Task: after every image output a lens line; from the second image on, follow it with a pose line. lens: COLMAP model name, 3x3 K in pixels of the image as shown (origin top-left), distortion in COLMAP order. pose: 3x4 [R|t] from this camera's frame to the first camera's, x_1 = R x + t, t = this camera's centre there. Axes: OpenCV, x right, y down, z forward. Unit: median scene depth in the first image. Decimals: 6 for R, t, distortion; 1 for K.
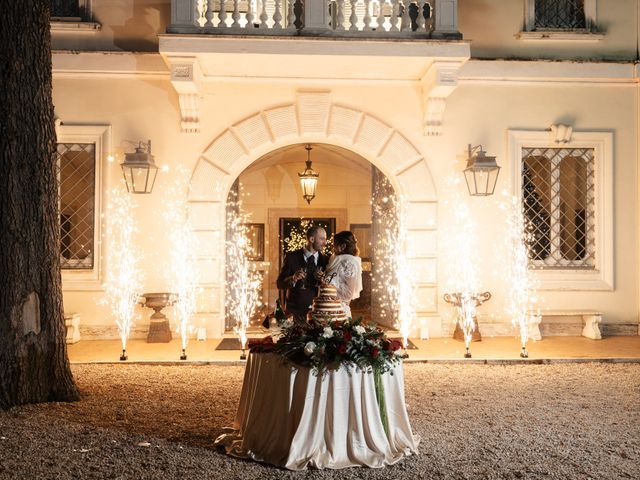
lens RADIAL K [[629.8, 0, 320.0], [0, 629.8, 240.0], [0, 0, 1]] dist [0.001245, 0.021187]
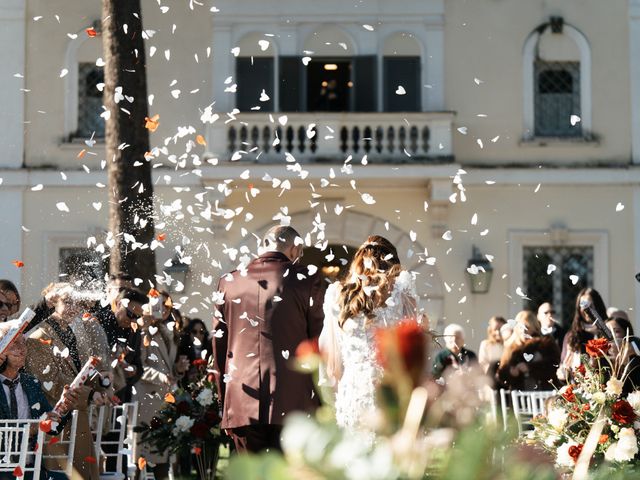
lens RADIAL K [[2042.8, 0, 320.0], [0, 2042.8, 240.0], [0, 0, 1]] dist [-0.092974, -0.764833]
pose [[0.998800, -0.007625, -0.048373, 0.146159], [0.004055, 0.997289, -0.073471, 0.098619], [0.048802, 0.073187, 0.996124, -2.558822]]
